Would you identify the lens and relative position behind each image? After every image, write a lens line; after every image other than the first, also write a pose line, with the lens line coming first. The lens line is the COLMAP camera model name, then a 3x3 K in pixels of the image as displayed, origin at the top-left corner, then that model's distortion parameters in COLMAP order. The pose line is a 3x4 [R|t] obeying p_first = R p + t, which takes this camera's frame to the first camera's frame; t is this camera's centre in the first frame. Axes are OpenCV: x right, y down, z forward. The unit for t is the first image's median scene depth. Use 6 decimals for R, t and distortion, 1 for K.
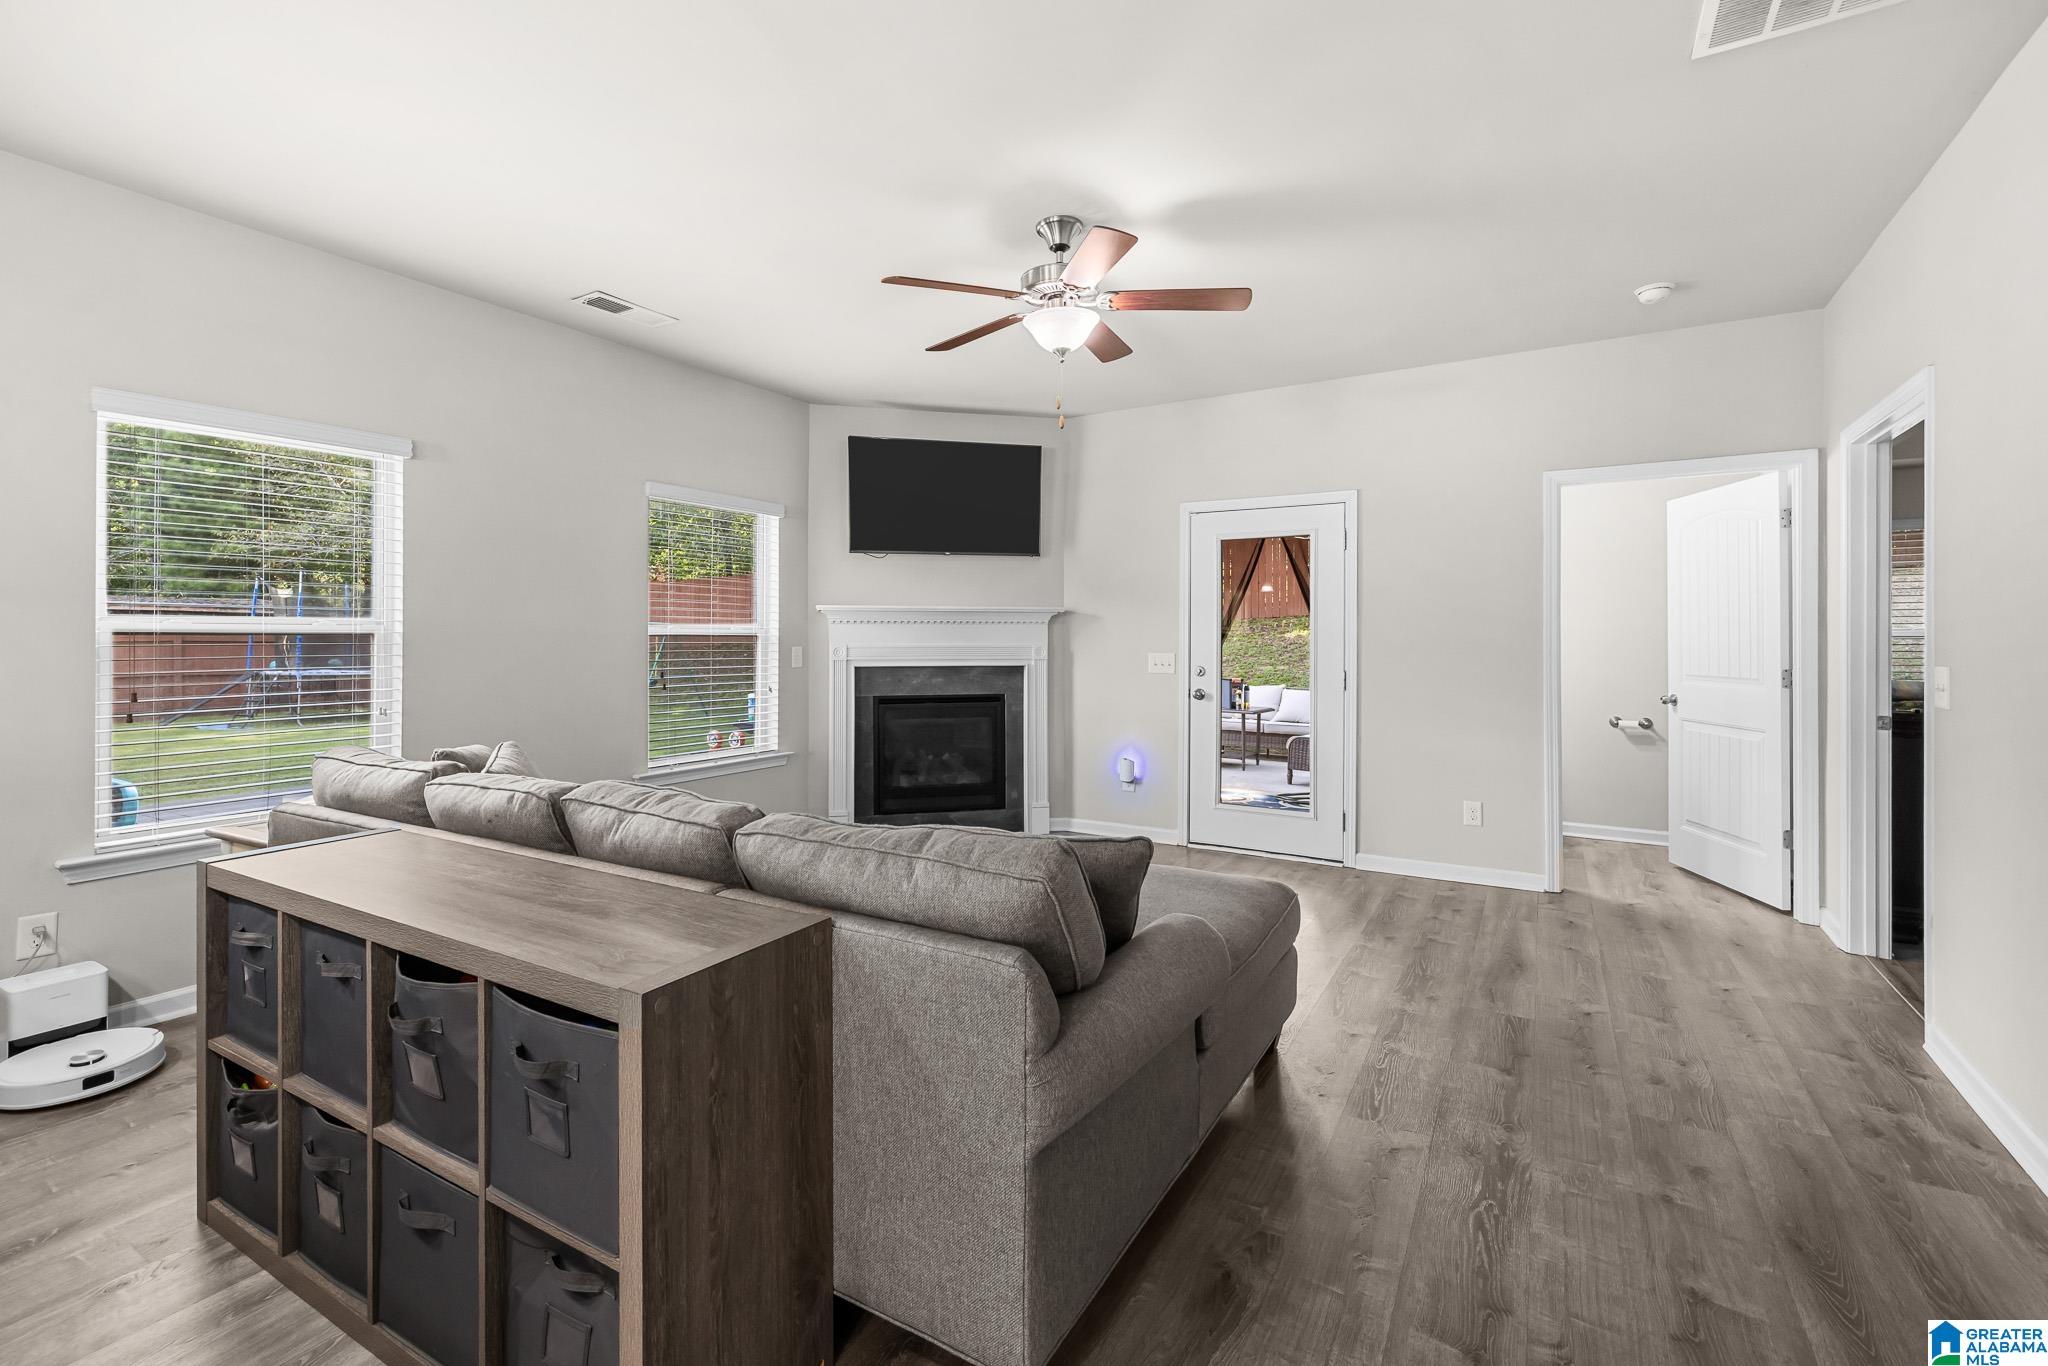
lens RADIAL K [[893.7, 0, 1008.6], [0, 893.7, 637.0], [0, 0, 1]] dist [0.001015, -0.000307]
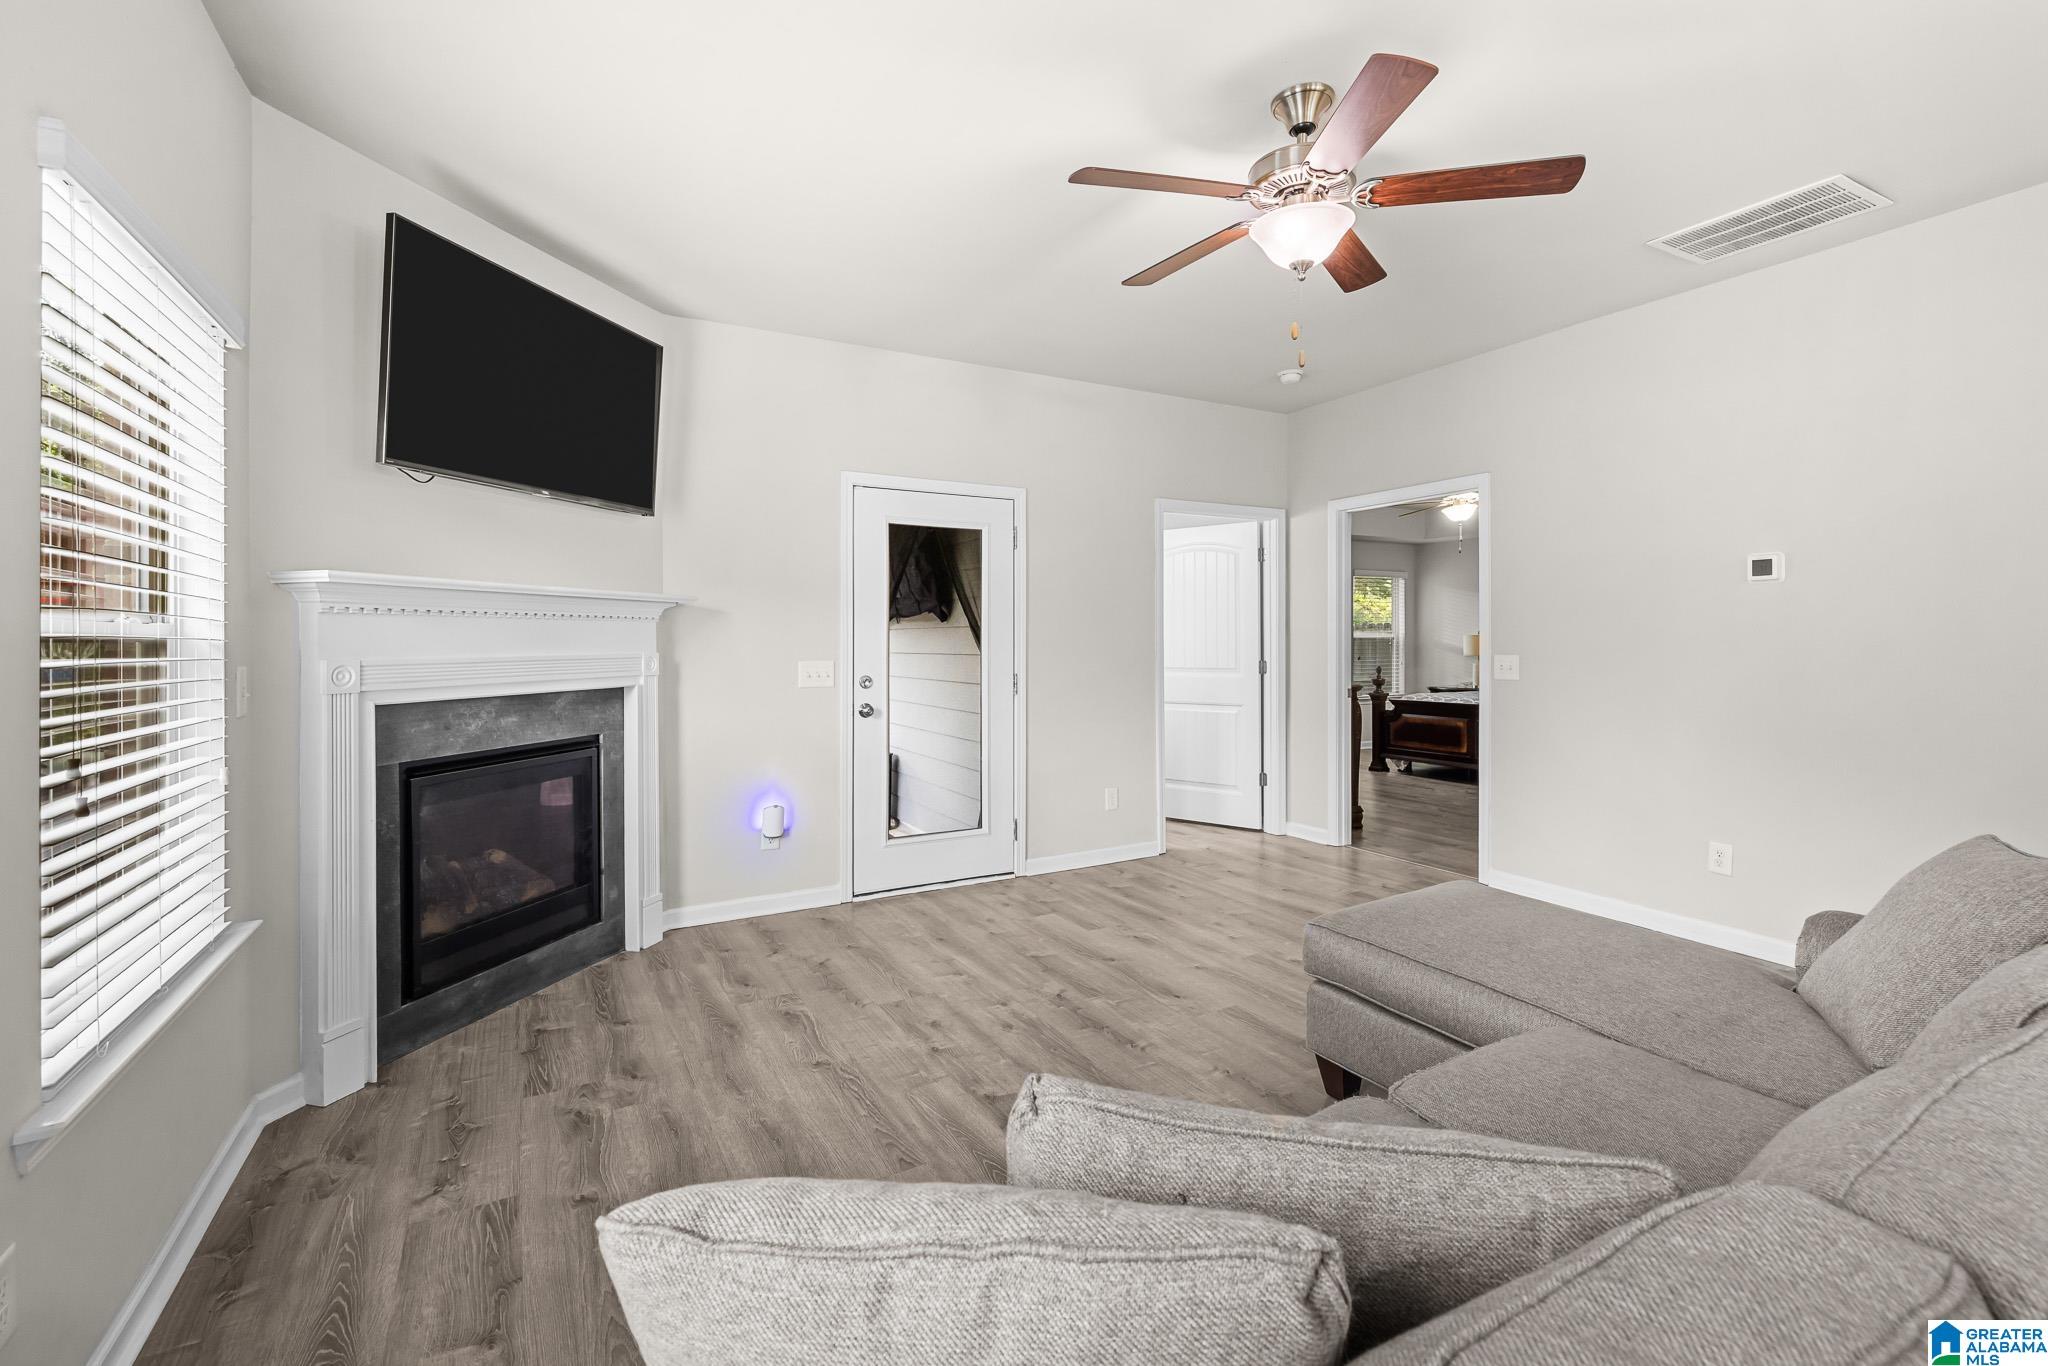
lens RADIAL K [[884.1, 0, 1007.4], [0, 884.1, 639.2], [0, 0, 1]] dist [0.001243, 0.000154]
pose [[0.497023, -0.001648, 0.867736, -0.503014], [0.004985, 0.999987, -0.000956, 0.000831], [-0.867723, 0.004801, 0.497025, 0.584029]]
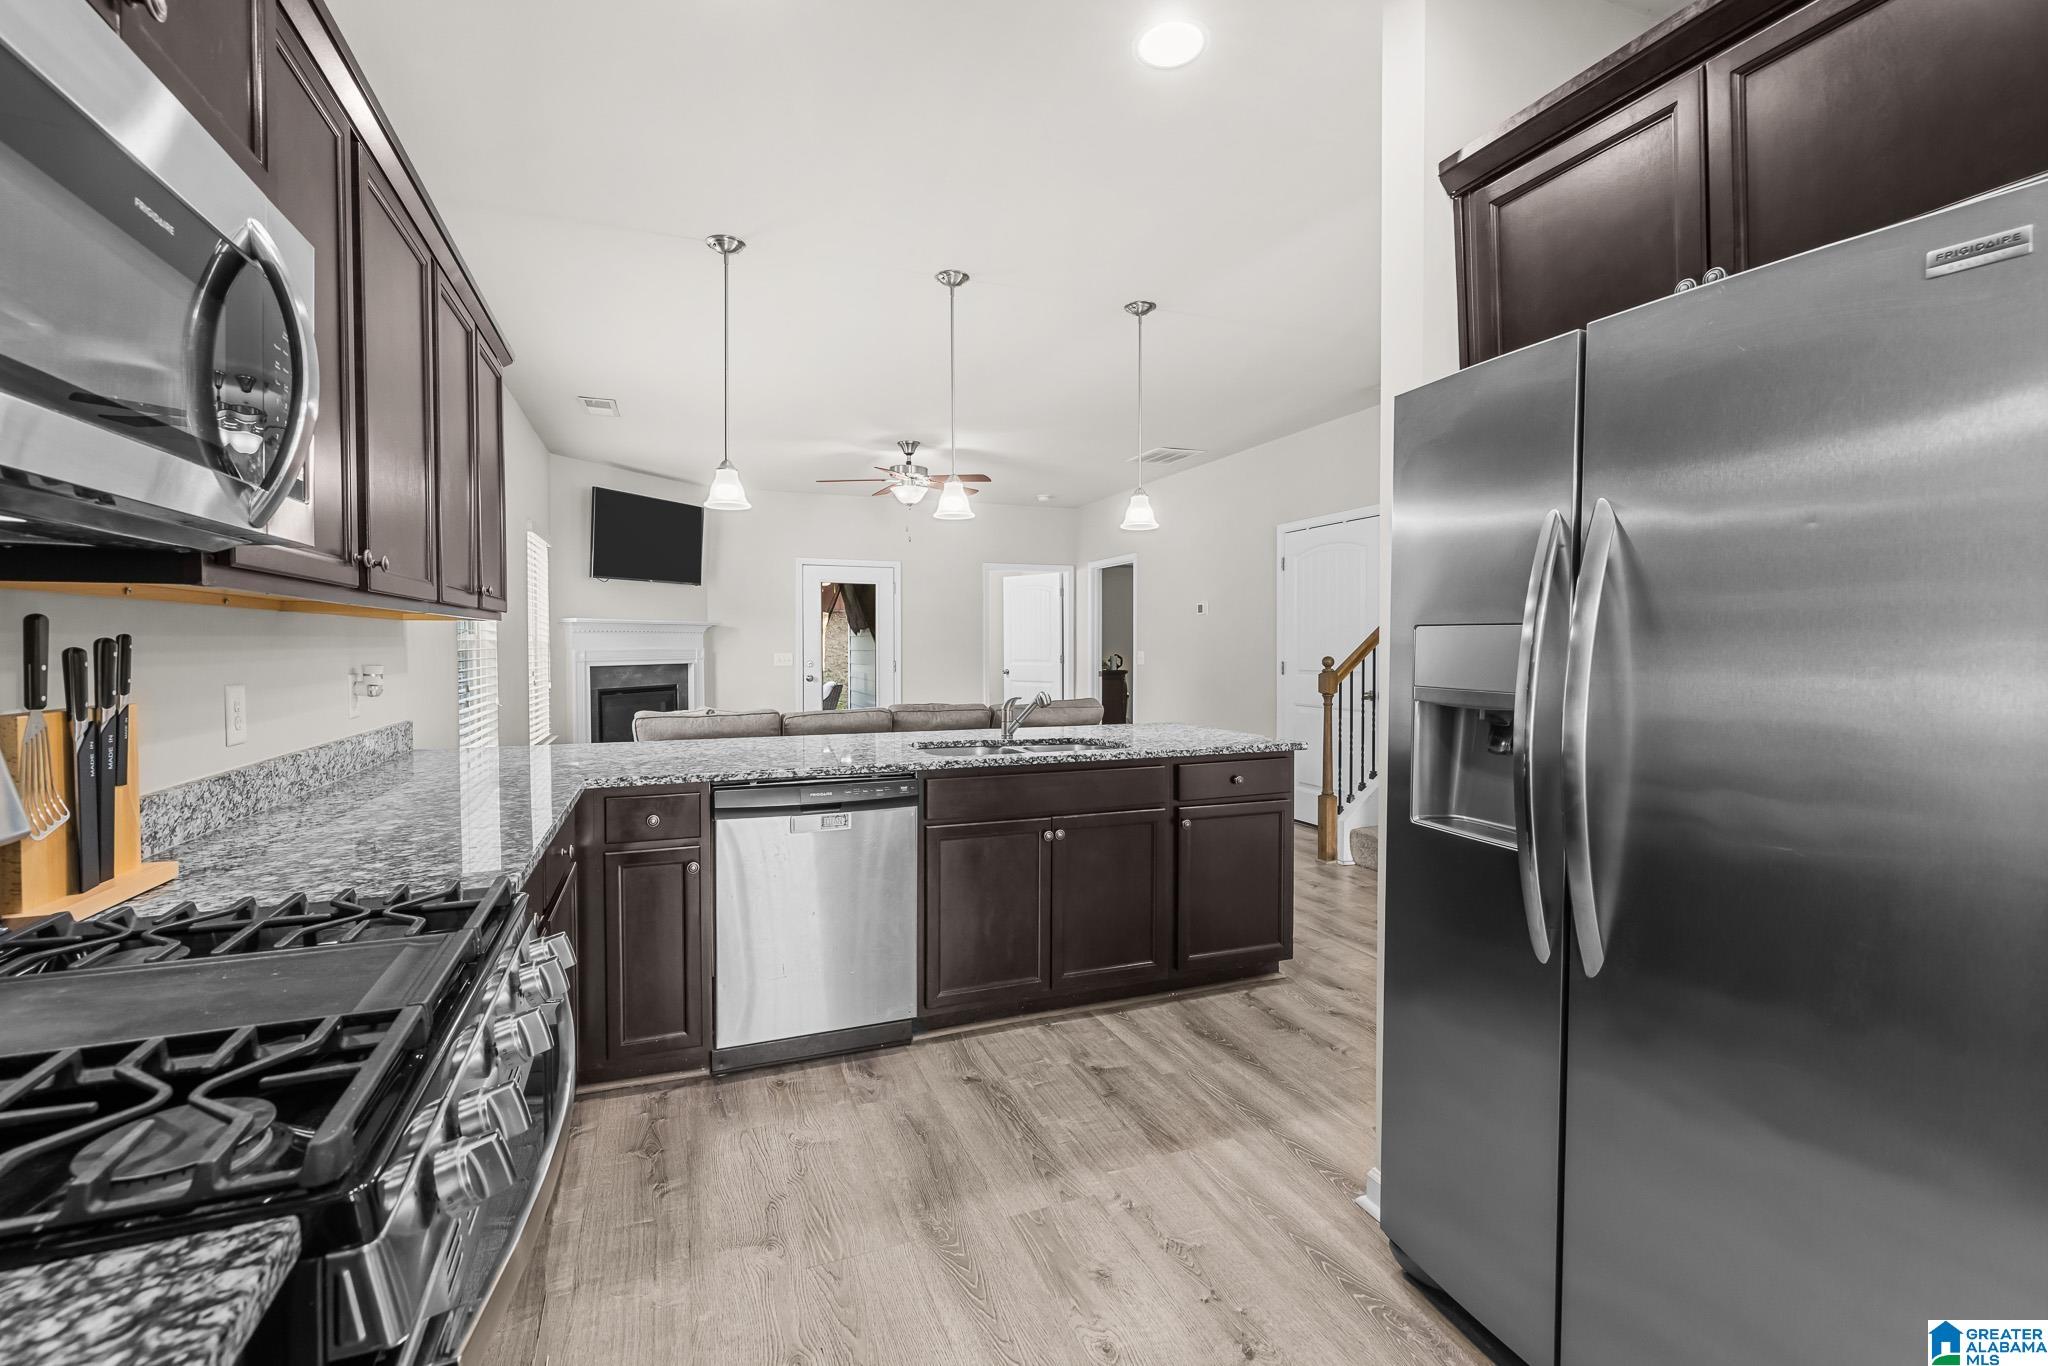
lens RADIAL K [[880.0, 0, 1006.4], [0, 880.0, 662.9], [0, 0, 1]] dist [0.001079, 0.000033]
pose [[0.610614, -0.021936, 0.791625, -0.983773], [0.003417, 0.999680, 0.025066, -0.001970], [-0.791921, -0.012601, 0.610493, -0.293370]]
